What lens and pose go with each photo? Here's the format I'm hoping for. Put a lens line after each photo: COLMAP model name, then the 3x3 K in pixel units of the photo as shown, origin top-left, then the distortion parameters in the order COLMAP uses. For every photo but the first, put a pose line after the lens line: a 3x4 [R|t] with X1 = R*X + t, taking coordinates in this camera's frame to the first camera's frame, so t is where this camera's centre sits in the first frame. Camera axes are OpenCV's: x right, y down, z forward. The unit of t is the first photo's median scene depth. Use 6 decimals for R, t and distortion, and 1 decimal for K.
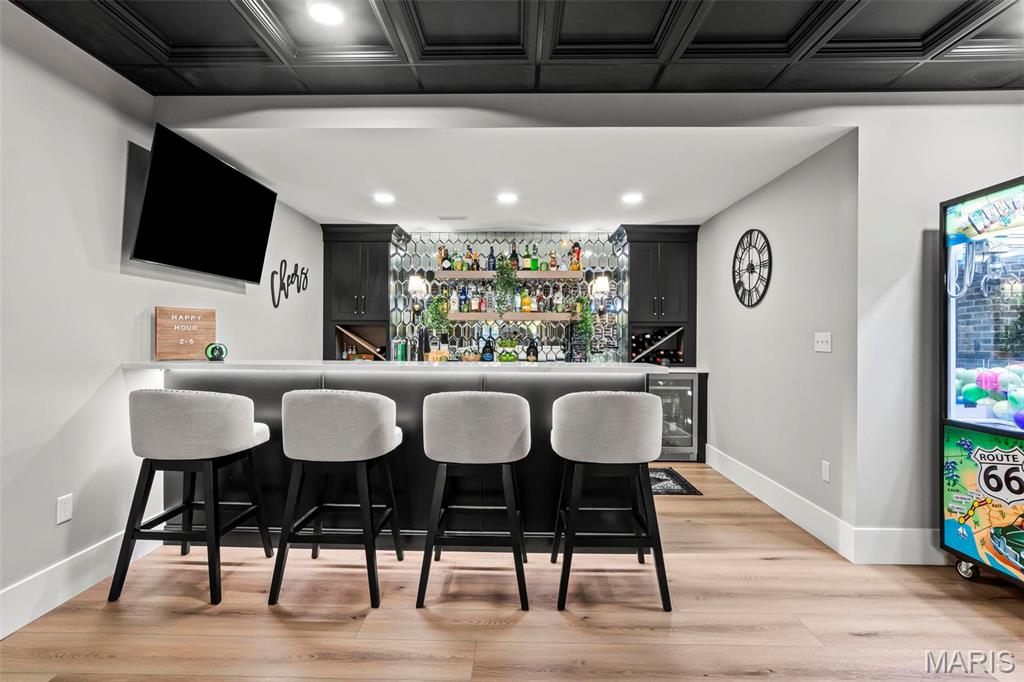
lens RADIAL K [[495.8, 0, 508.5], [0, 495.8, 335.4], [0, 0, 1]] dist [-0.004839, 0.001472]
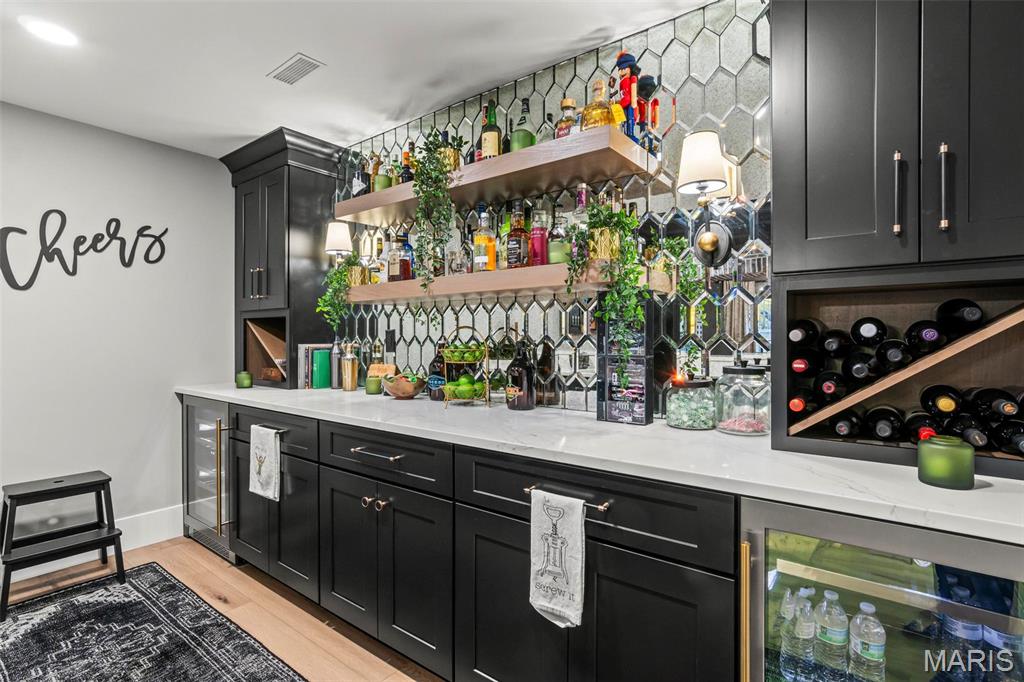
lens RADIAL K [[495.8, 0, 508.5], [0, 495.8, 335.4], [0, 0, 1]] dist [-0.004839, 0.001472]
pose [[0.800697, -0.007437, -0.599023, 0.335569], [0.006821, 0.999971, -0.003297, 0.004269], [0.599030, -0.001446, 0.800725, 0.831428]]
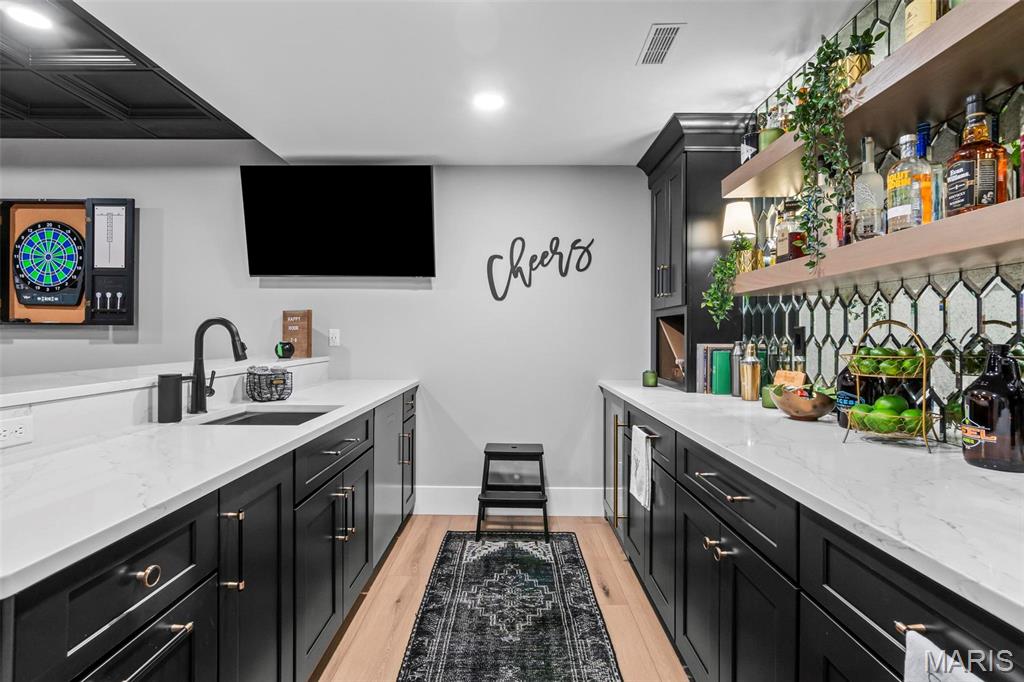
lens RADIAL K [[501.3, 0, 506.4], [0, 501.3, 330.7], [0, 0, 1]] dist [-0.000504, -0.000359]
pose [[0.008334, -0.014331, -0.999863, 0.326183], [-0.000455, 0.999897, -0.014335, 0.004822], [0.999965, 0.000574, 0.008327, 0.953810]]
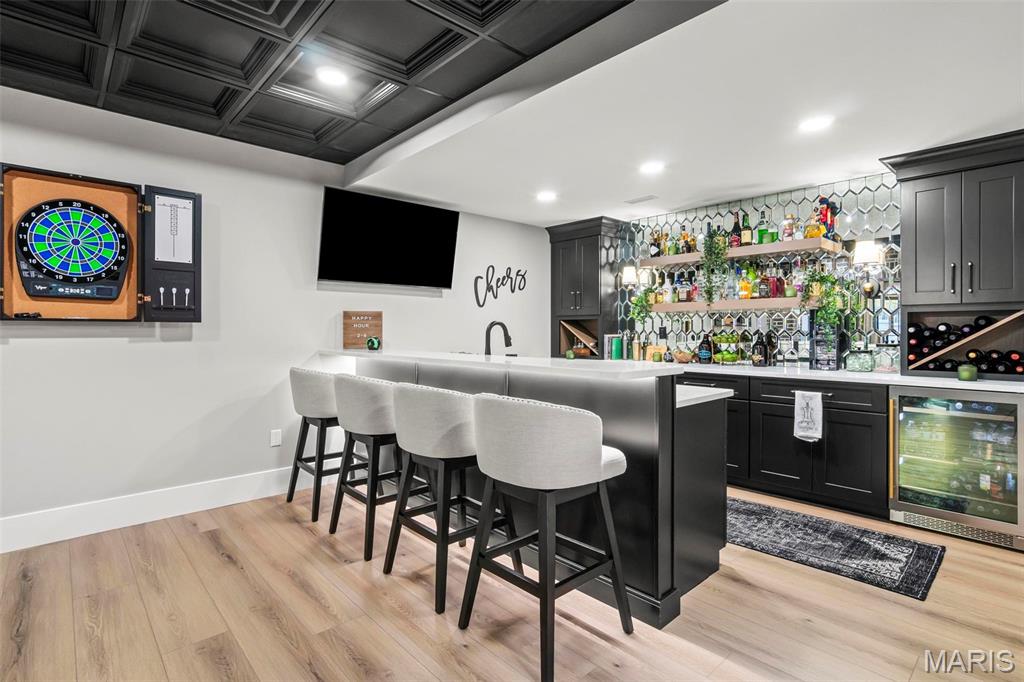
lens RADIAL K [[499.5, 0, 512.6], [0, 499.5, 329.5], [0, 0, 1]] dist [-0.004193, 0.000229]
pose [[0.690967, -0.007008, -0.722852, 0.423407], [0.006789, 0.999972, -0.003206, 0.002182], [0.722854, -0.002692, 0.690995, 0.217462]]
